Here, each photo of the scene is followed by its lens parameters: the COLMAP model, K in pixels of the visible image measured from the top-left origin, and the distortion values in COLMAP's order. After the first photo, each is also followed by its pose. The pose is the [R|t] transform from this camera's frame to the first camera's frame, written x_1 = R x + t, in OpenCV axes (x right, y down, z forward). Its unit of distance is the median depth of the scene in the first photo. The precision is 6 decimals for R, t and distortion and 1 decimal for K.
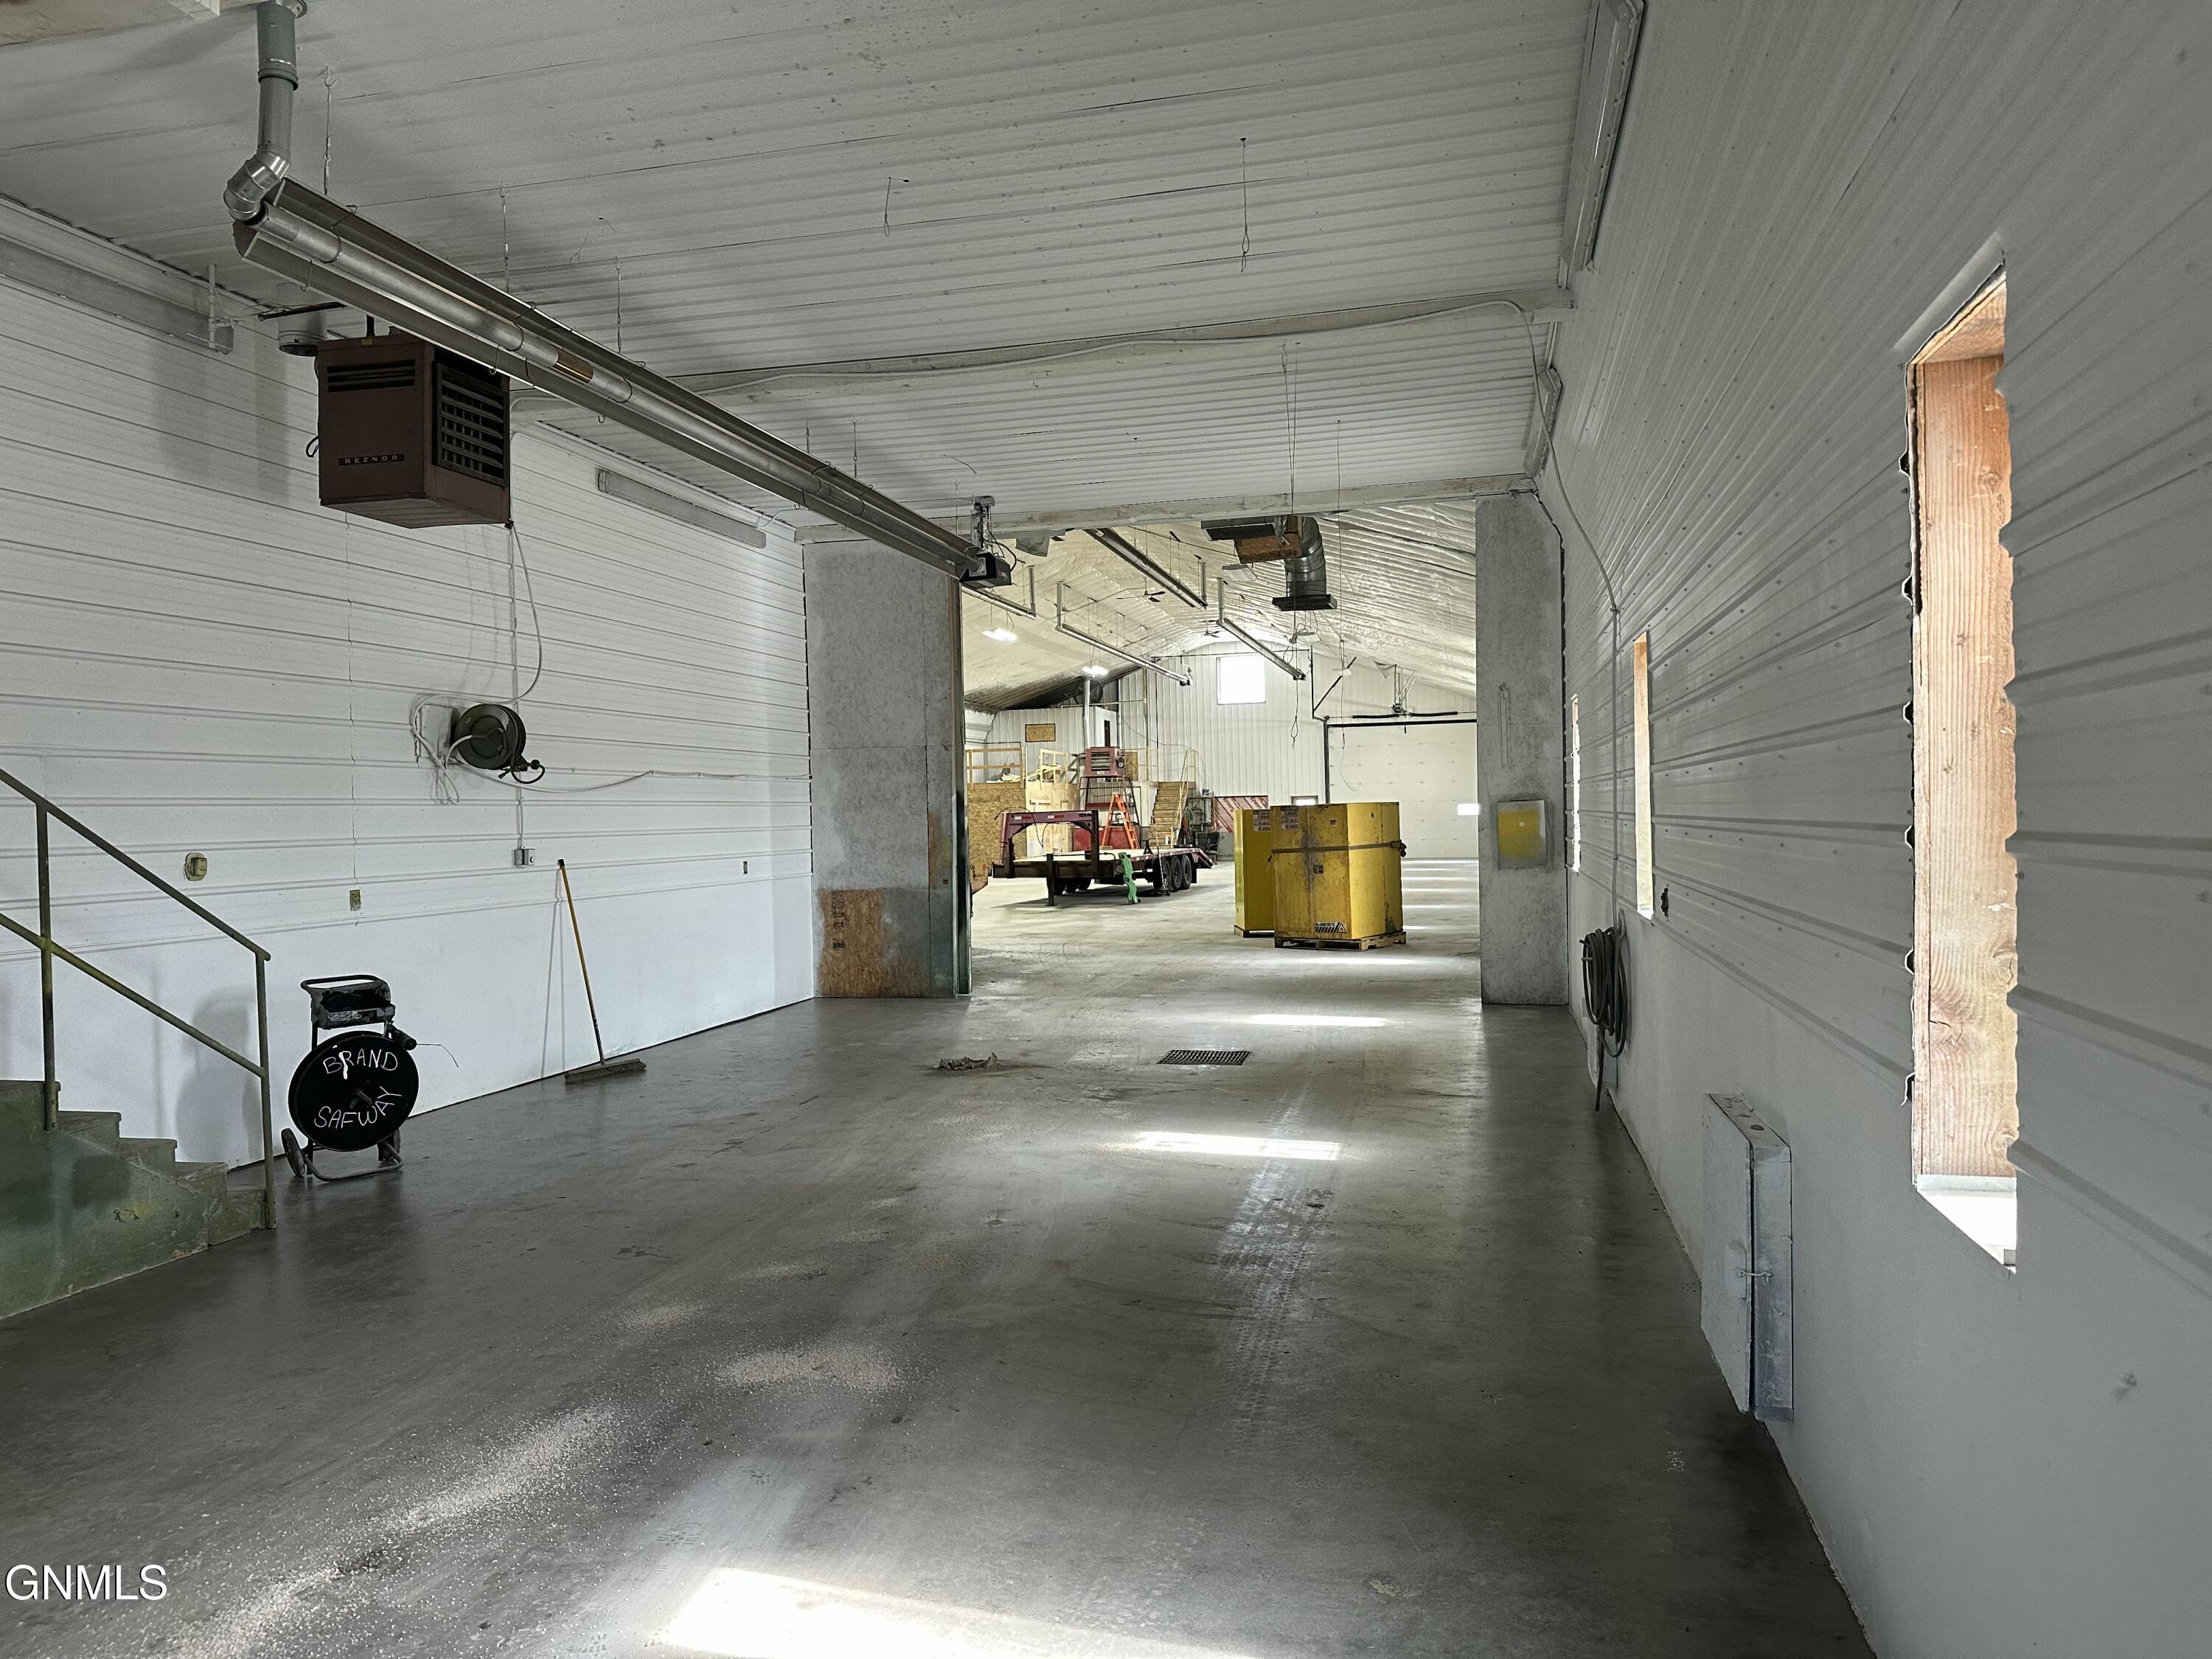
lens RADIAL K [[1706.0, 0, 1106.0], [0, 1706.0, 829.5], [0, 0, 1]] dist [0.088838, -0.106264]
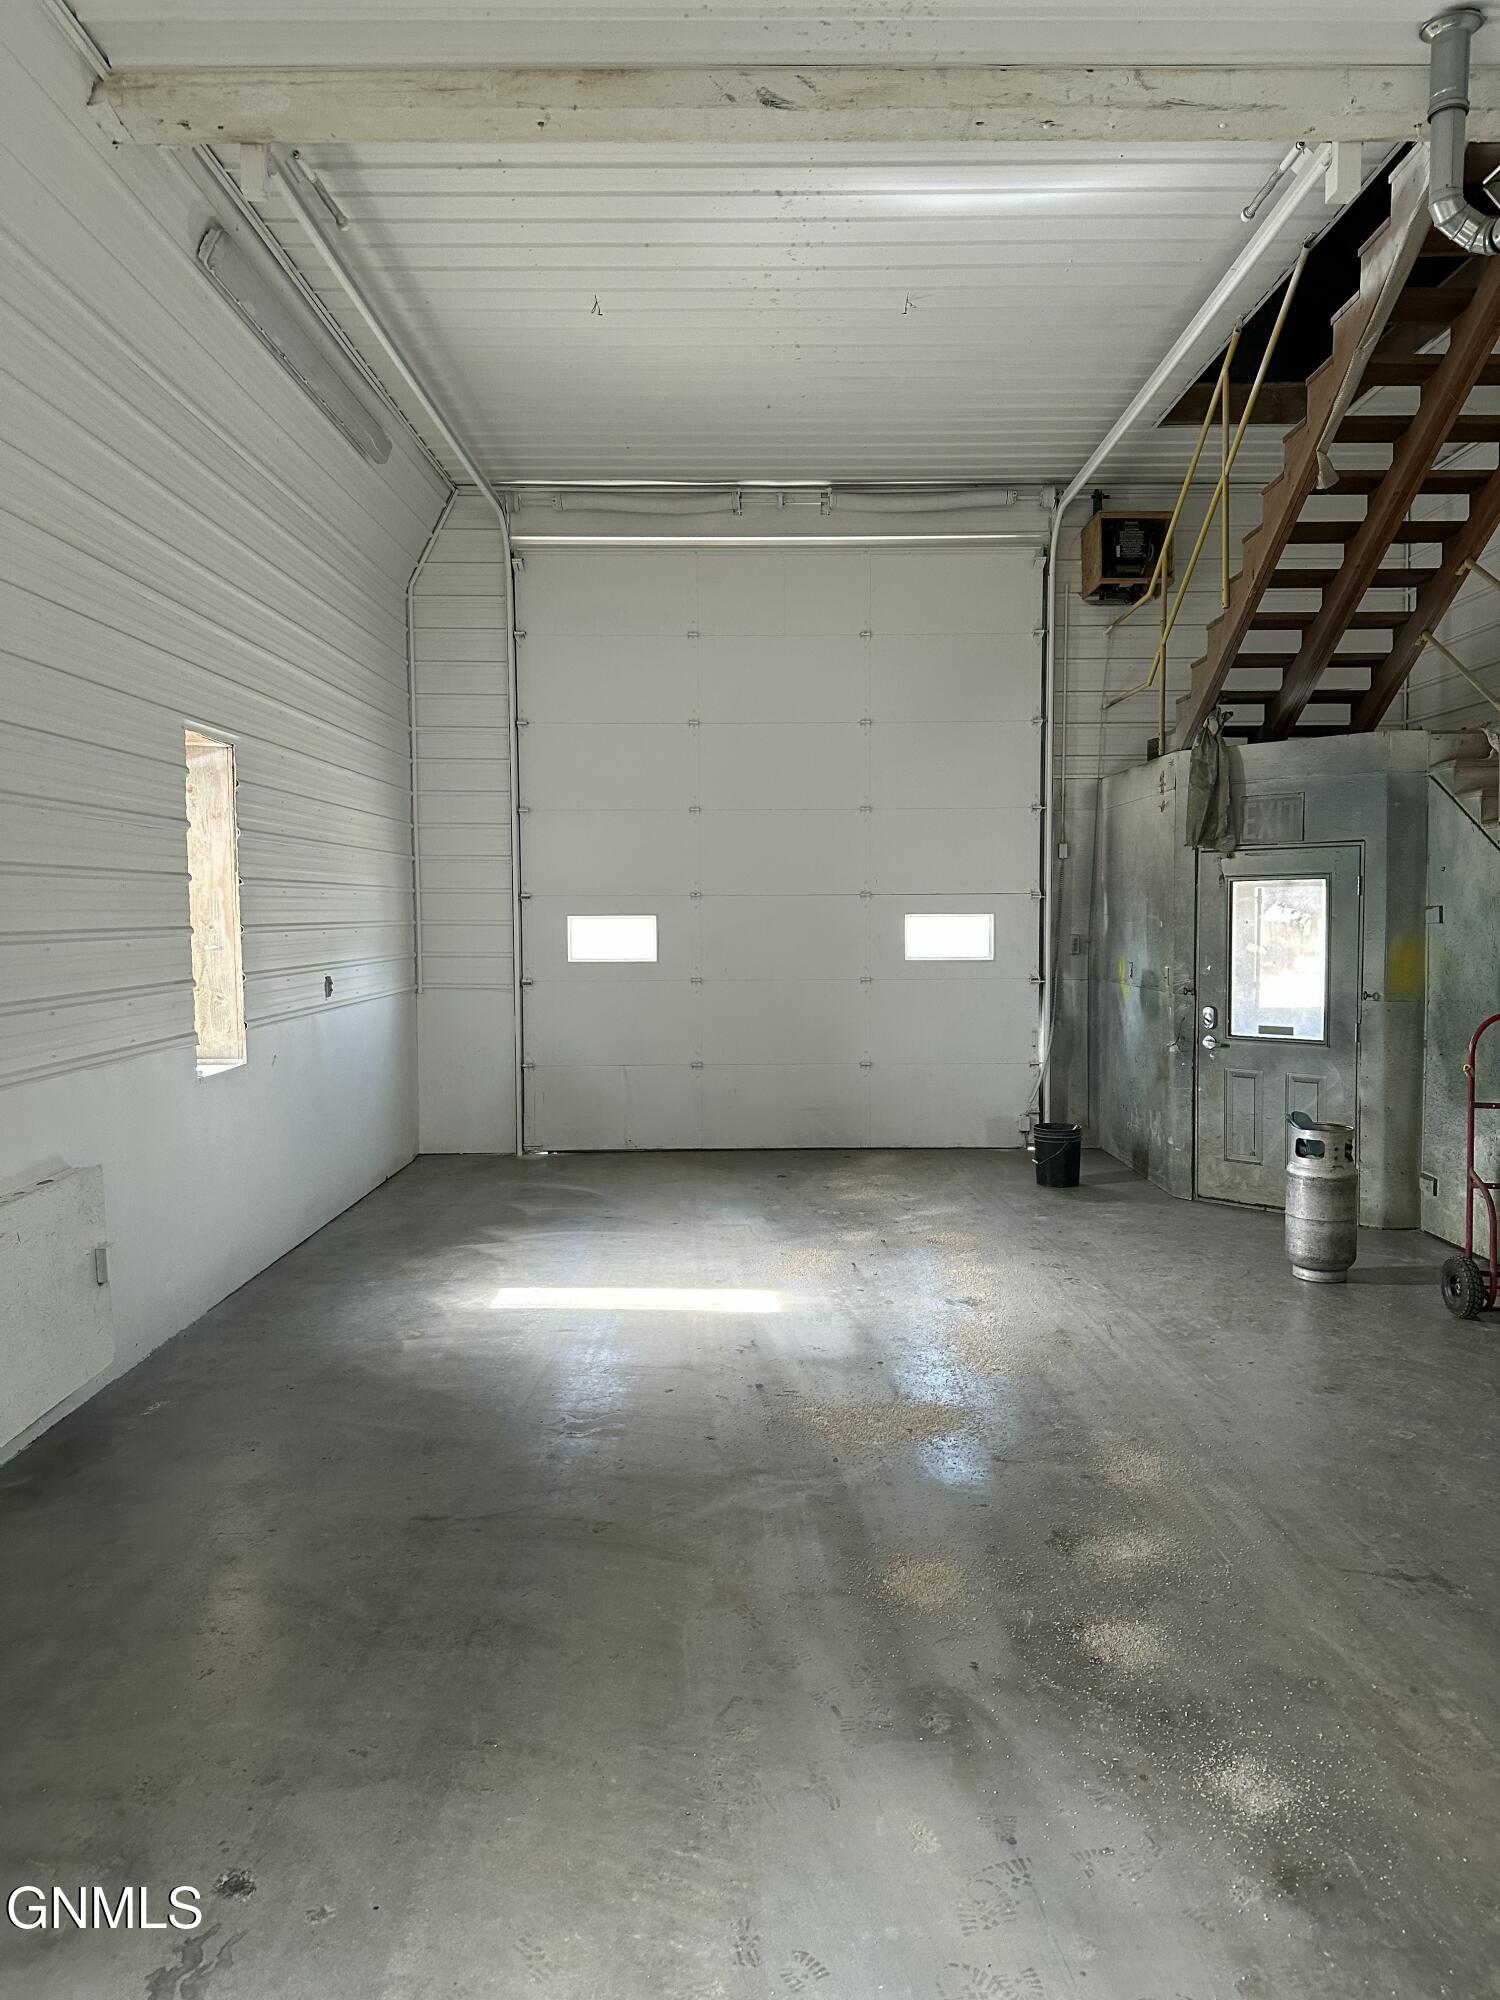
lens RADIAL K [[1542.5, 0, 750.0], [0, 1542.5, 1000.0], [0, 0, 1]] dist [0.088838, -0.106264]
pose [[-0.978397, 0.036097, -0.203560, 0.109533], [0.022909, 0.997505, 0.066779, -0.014290], [0.205463, 0.060673, -0.976782, 2.168868]]
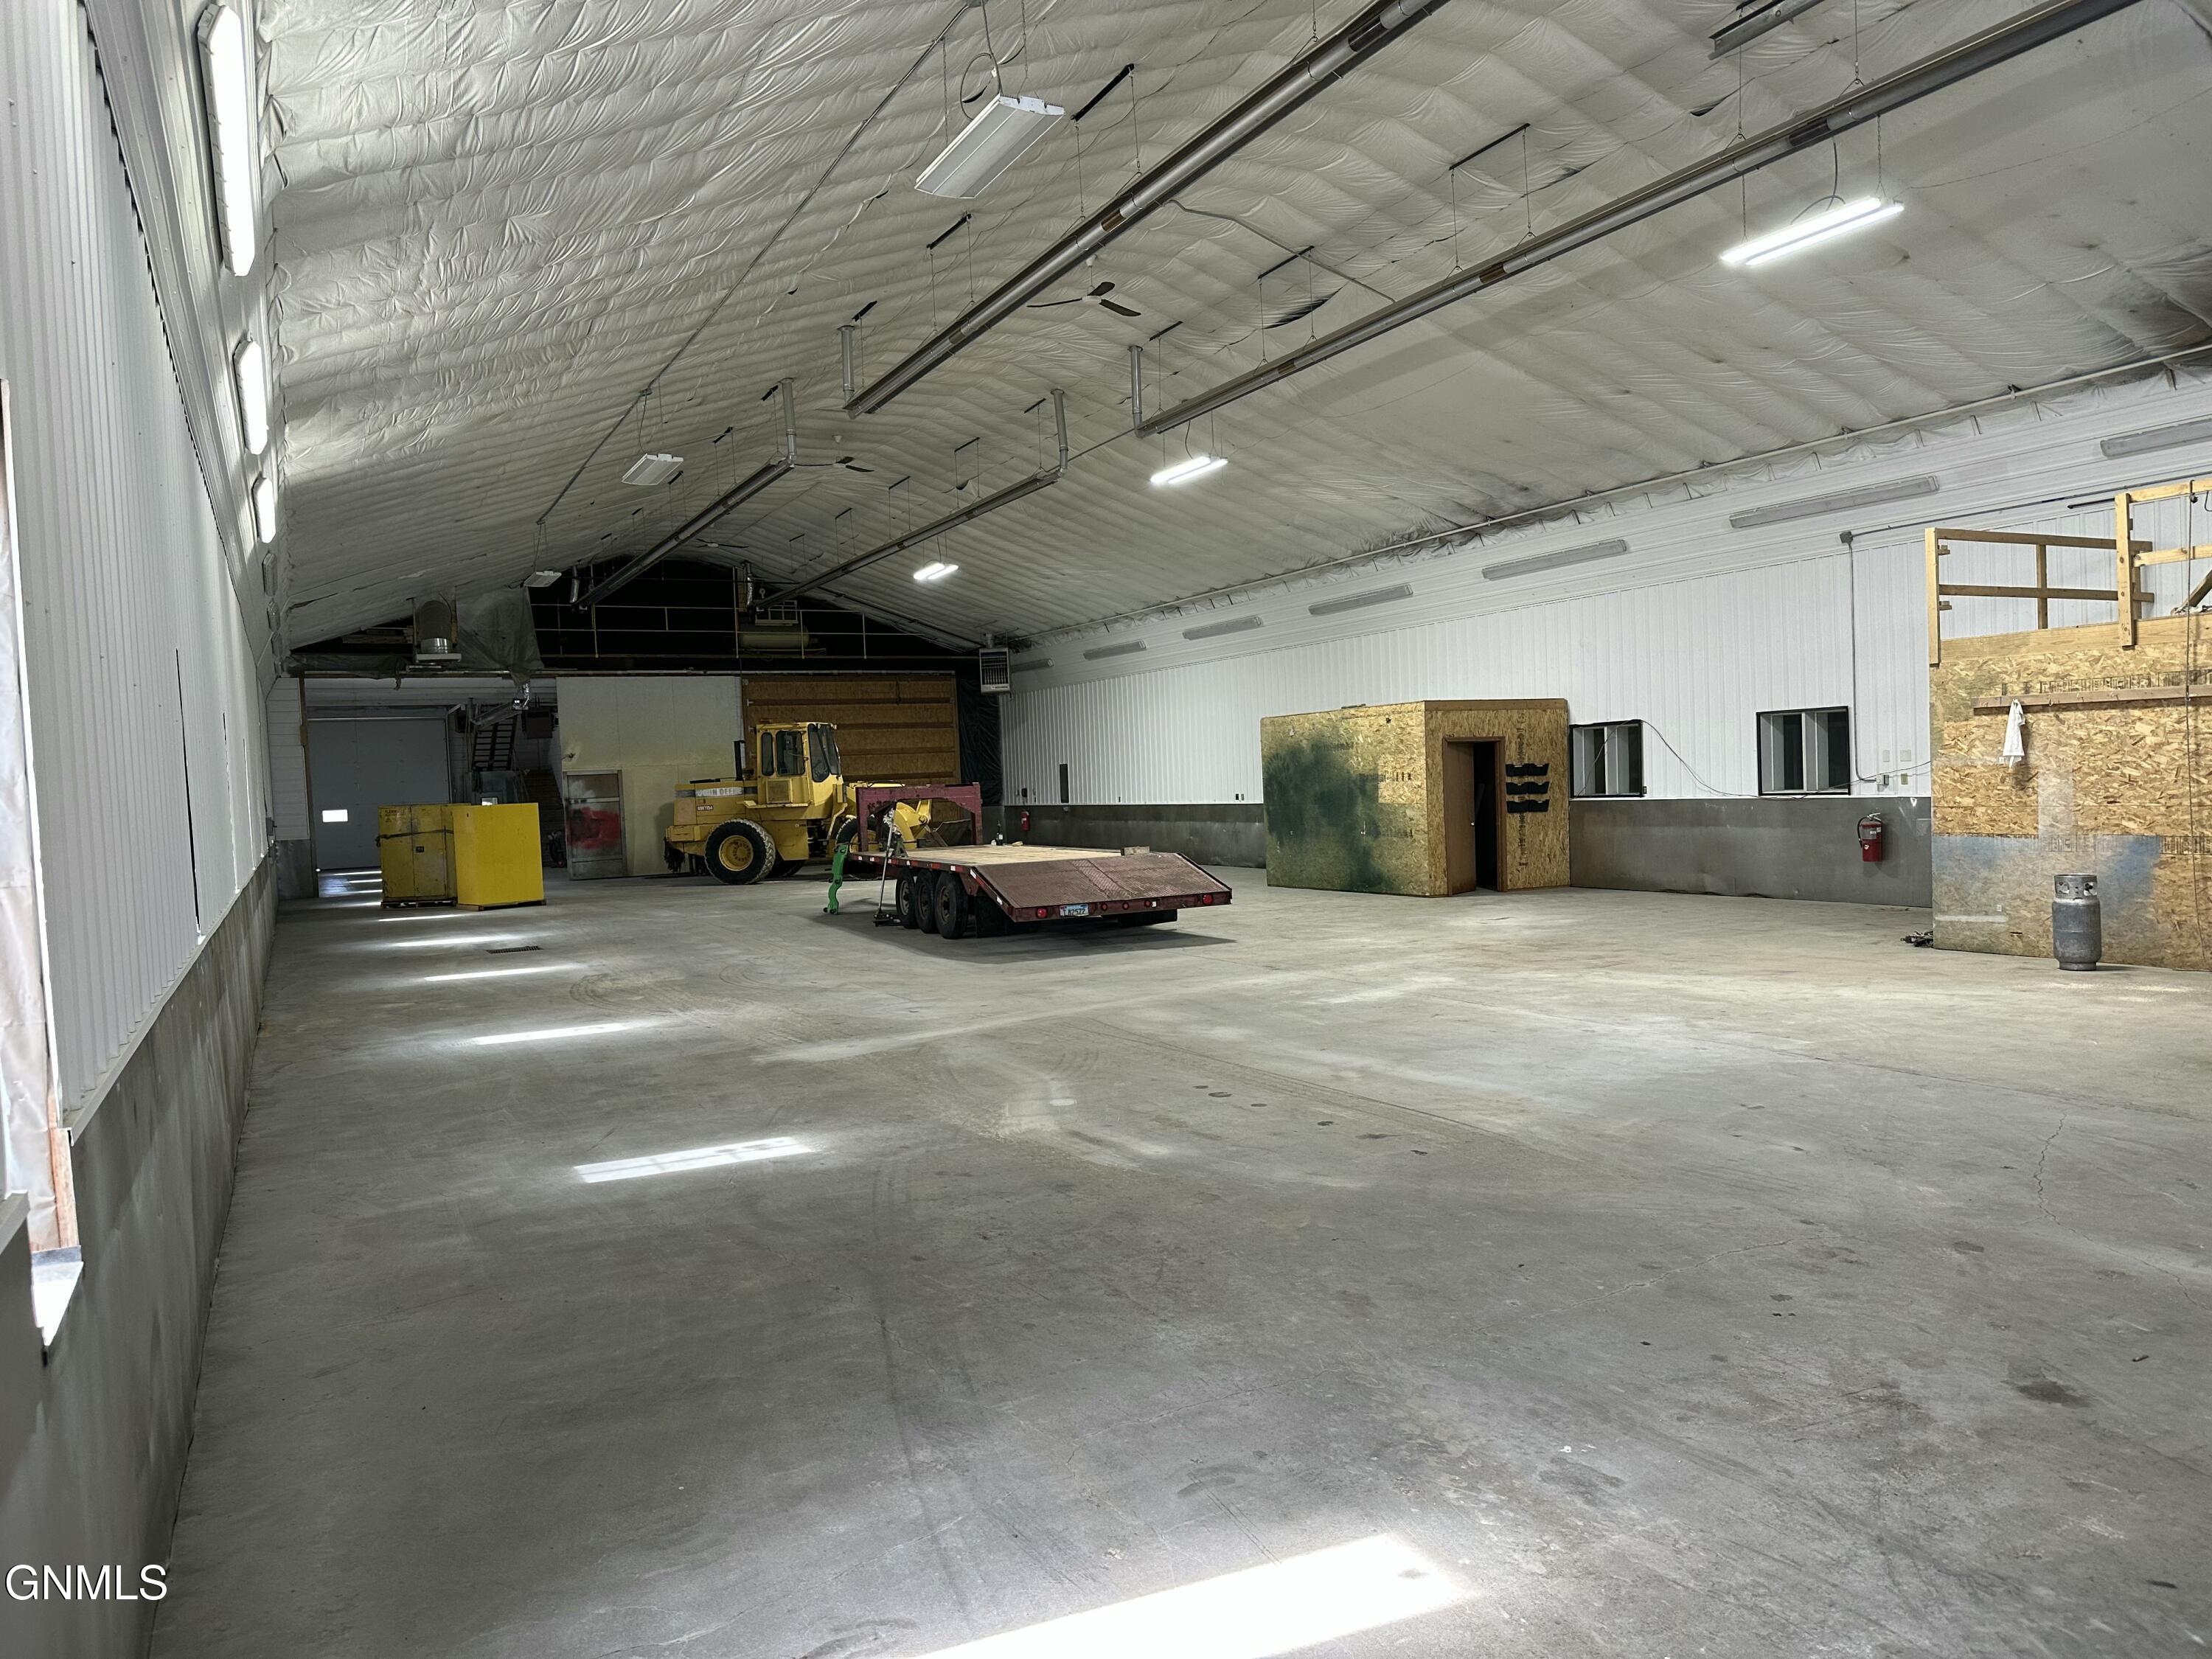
lens RADIAL K [[1706.0, 0, 1106.0], [0, 1706.0, 829.5], [0, 0, 1]] dist [0.088838, -0.106264]
pose [[-0.789329, 0.071488, -0.609794, 1.427814], [0.053017, 0.997425, 0.048306, -0.078092], [0.611677, 0.005800, -0.791086, 6.941163]]
